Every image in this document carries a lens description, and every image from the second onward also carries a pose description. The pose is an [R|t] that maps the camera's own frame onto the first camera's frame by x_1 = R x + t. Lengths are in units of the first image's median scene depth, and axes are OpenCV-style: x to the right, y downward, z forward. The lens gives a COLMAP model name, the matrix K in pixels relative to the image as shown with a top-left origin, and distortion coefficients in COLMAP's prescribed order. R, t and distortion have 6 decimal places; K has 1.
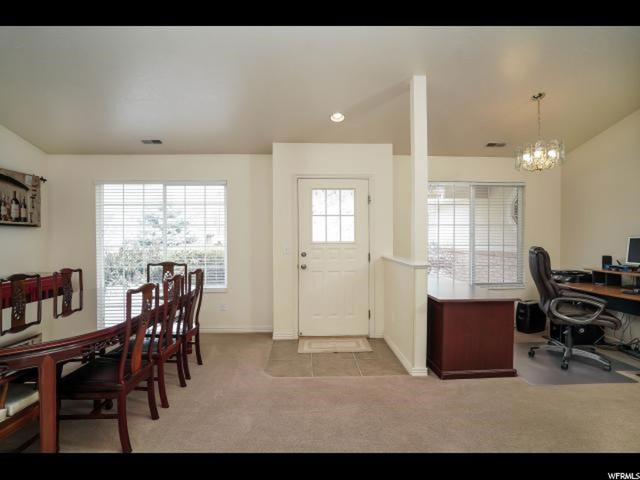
lens RADIAL K [[338.8, 0, 318.0], [0, 338.8, 241.0], [0, 0, 1]] dist [-0.078408, 0.046591]
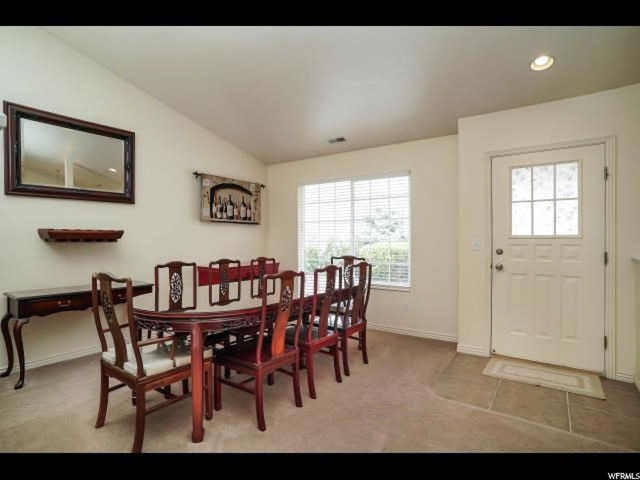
lens RADIAL K [[338.8, 0, 318.0], [0, 338.8, 241.0], [0, 0, 1]] dist [-0.078408, 0.046591]
pose [[0.792839, 0.004319, -0.609415, 0.099391], [-0.008149, 0.999961, -0.003516, 0.021993], [0.609376, 0.007754, 0.792843, 0.129617]]
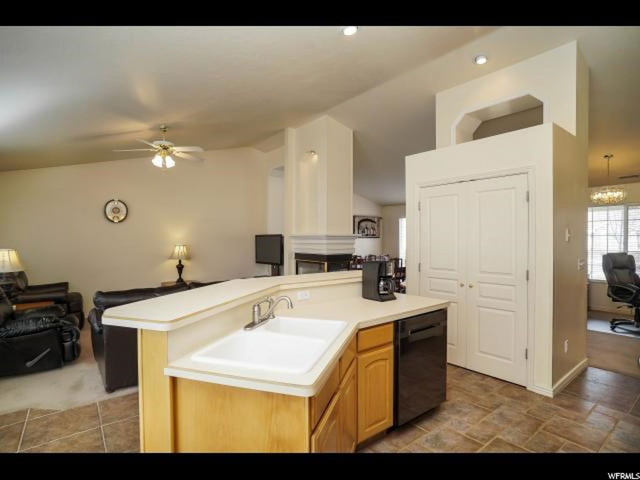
lens RADIAL K [[338.8, 0, 318.0], [0, 338.8, 241.0], [0, 0, 1]] dist [-0.078408, 0.046591]
pose [[0.583271, 0.008720, -0.812231, 0.942014], [-0.006039, 0.999961, 0.006398, -0.031549], [0.812255, 0.001173, 0.583301, -0.855474]]
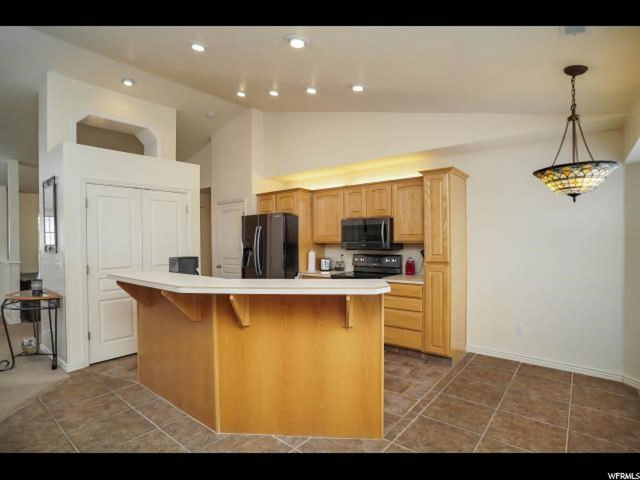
lens RADIAL K [[338.8, 0, 318.0], [0, 338.8, 241.0], [0, 0, 1]] dist [-0.078408, 0.046591]
pose [[0.669730, -0.007666, 0.742565, 0.060338], [0.015048, 0.999881, -0.003250, -0.015230], [-0.742452, 0.013351, 0.669766, -1.094689]]
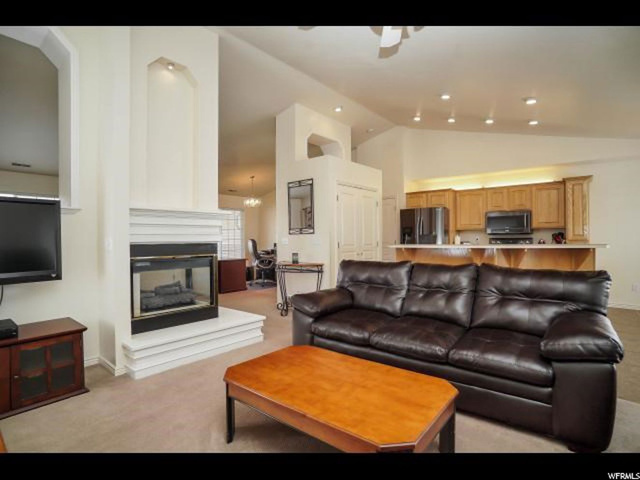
lens RADIAL K [[338.8, 0, 318.0], [0, 338.8, 241.0], [0, 0, 1]] dist [-0.078408, 0.046591]
pose [[0.666769, -0.006989, 0.745232, -0.706793], [0.013363, 0.999907, -0.002578, 0.036680], [-0.745145, 0.011678, 0.666800, -0.830807]]
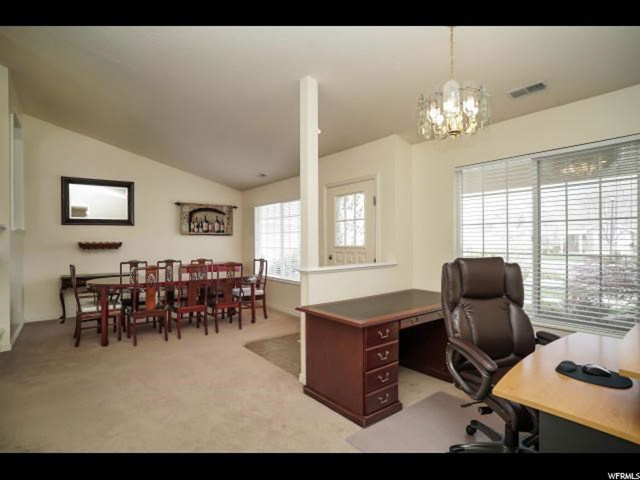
lens RADIAL K [[338.8, 0, 318.0], [0, 338.8, 241.0], [0, 0, 1]] dist [-0.078408, 0.046591]
pose [[0.574334, -0.000369, -0.818621, 0.861976], [-0.008200, 0.999947, -0.006204, -0.006389], [0.818580, 0.010276, 0.574300, 0.365100]]
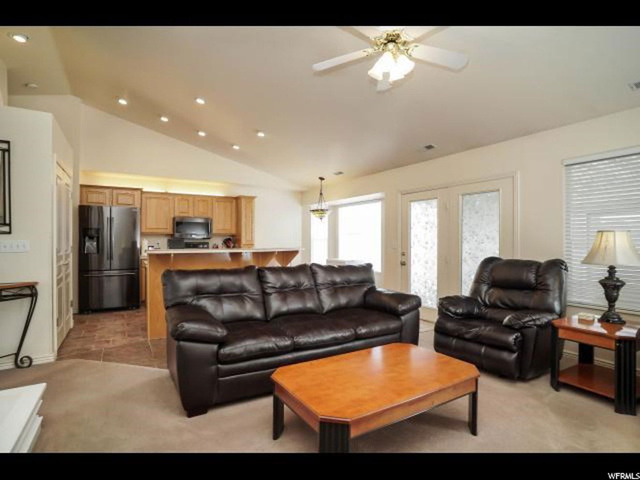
lens RADIAL K [[338.8, 0, 318.0], [0, 338.8, 241.0], [0, 0, 1]] dist [-0.078408, 0.046591]
pose [[-0.483915, 0.005117, 0.875100, -0.750829], [0.009400, 0.999956, -0.000649, 0.028937], [-0.875065, 0.007912, -0.483941, -0.206622]]
